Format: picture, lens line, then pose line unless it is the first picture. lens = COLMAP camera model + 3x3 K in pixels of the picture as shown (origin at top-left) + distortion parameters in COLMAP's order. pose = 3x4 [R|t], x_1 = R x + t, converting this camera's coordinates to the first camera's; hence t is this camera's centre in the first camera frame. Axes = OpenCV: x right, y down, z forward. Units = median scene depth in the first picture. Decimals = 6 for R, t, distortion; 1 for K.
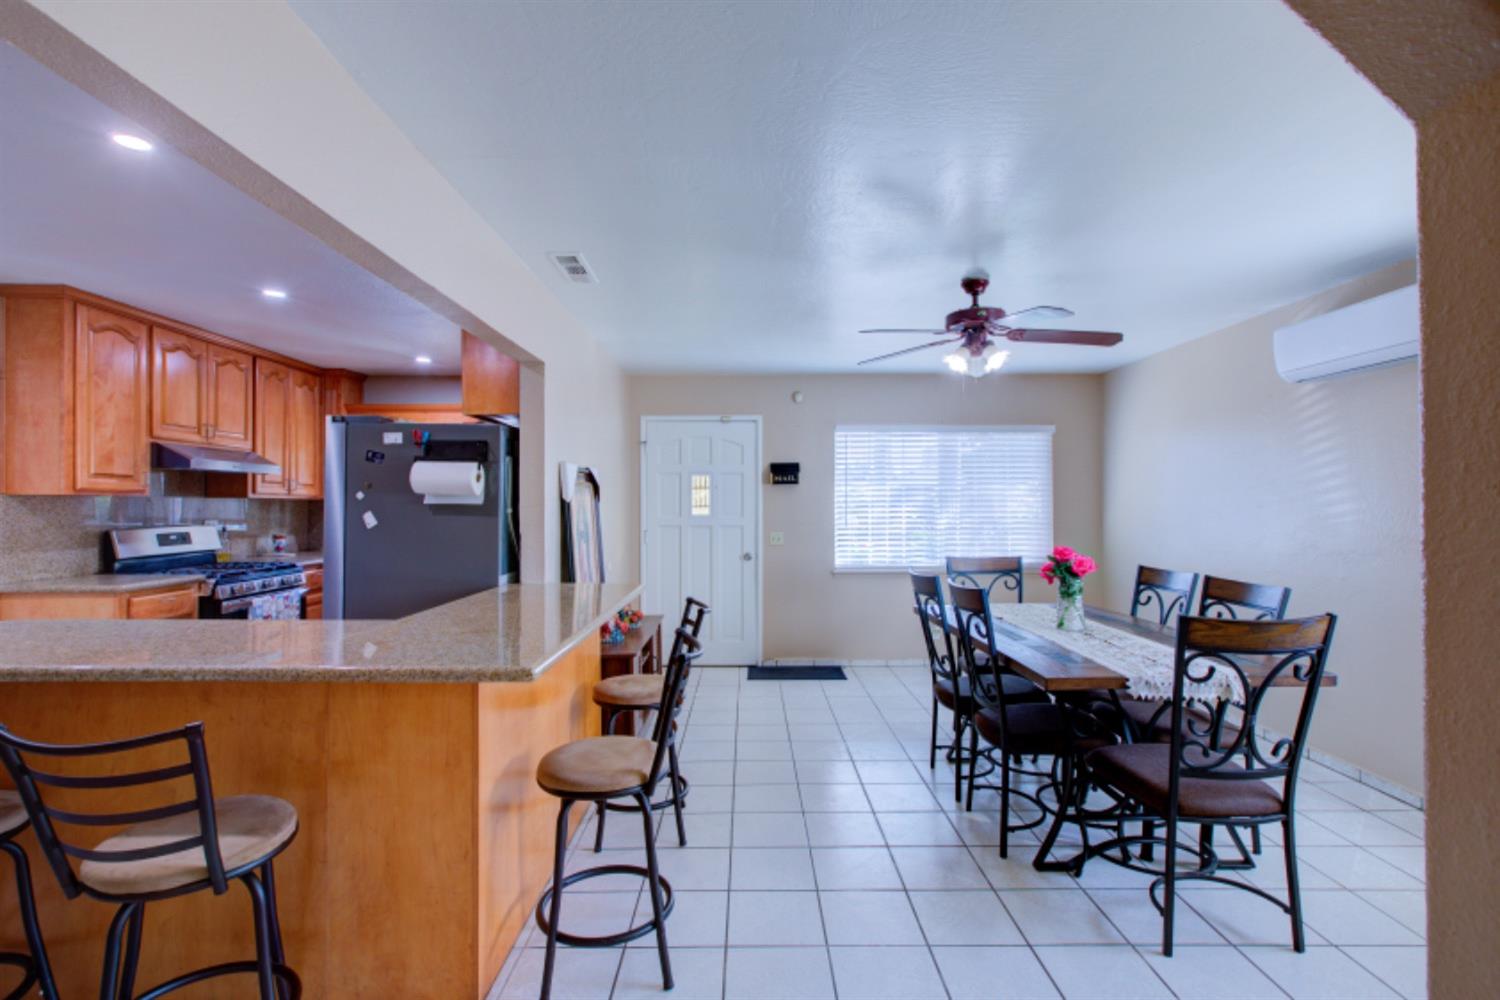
lens RADIAL K [[710.0, 0, 750.0], [0, 710.0, 500.0], [0, 0, 1]] dist [-0.001830, 0.000682]
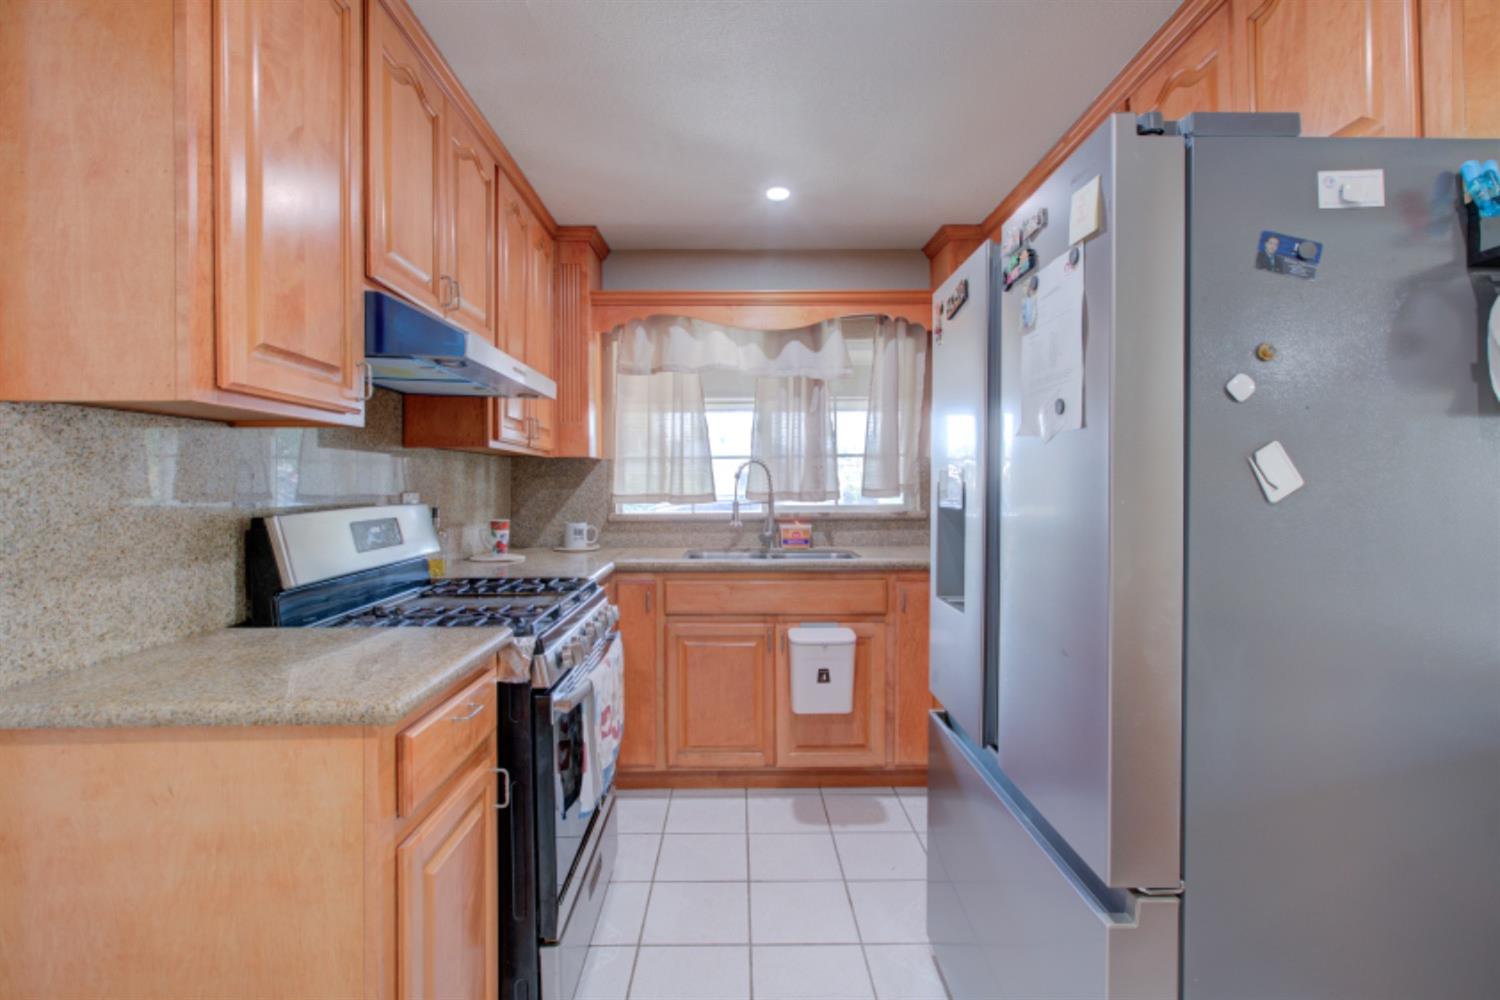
lens RADIAL K [[708.7, 0, 749.2], [0, 708.7, 487.2], [0, 0, 1]] dist [0.002174, 0.000570]
pose [[0.999912, -0.007410, 0.010982, -0.641163], [0.007318, 0.999939, 0.008331, 0.025889], [-0.011043, -0.008250, 0.999905, 0.606332]]
